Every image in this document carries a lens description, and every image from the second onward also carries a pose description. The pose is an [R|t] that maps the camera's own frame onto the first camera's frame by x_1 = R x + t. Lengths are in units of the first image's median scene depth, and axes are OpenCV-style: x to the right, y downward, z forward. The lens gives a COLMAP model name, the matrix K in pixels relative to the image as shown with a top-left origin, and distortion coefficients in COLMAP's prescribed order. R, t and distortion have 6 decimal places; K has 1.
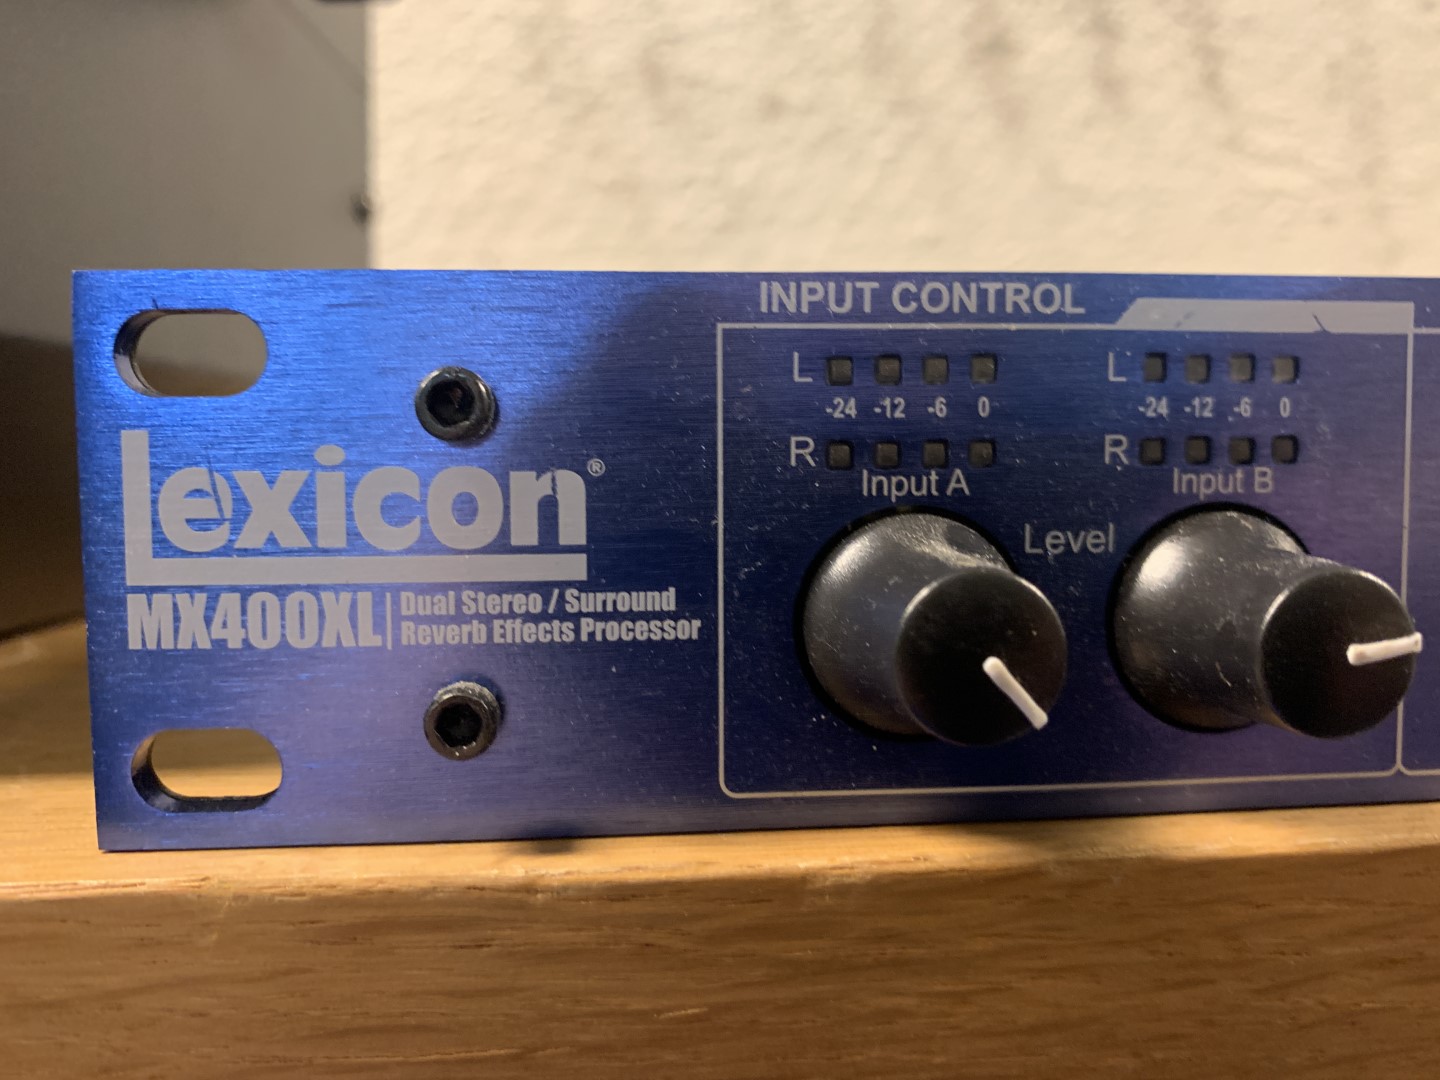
lens RADIAL K [[1095.0, 0, 720.0], [0, 1095.0, 540.0], [0, 0, 1]] dist [-0.035224, 0.002168]
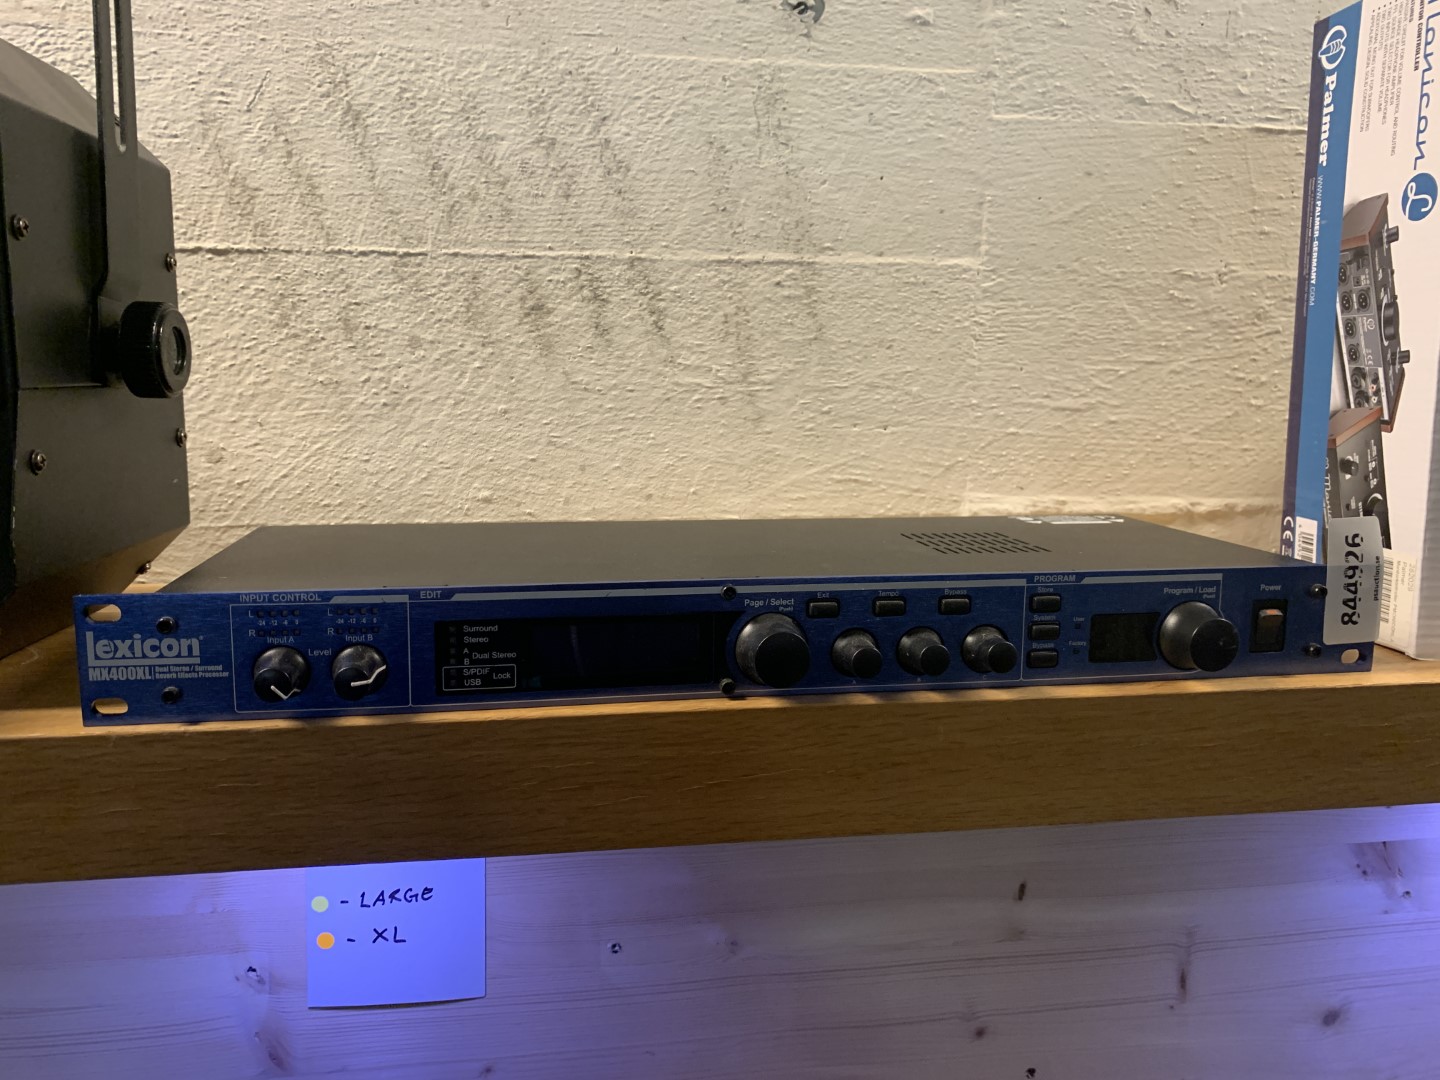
lens RADIAL K [[1097.0, 0, 720.0], [0, 1097.0, 540.0], [0, 0, 1]] dist [0.004302, 0.003330]
pose [[0.997520, 0.005867, 0.070134, 1.640474], [-0.012034, 0.996062, 0.087837, -0.865462], [-0.069343, -0.088463, 0.993663, -3.458073]]
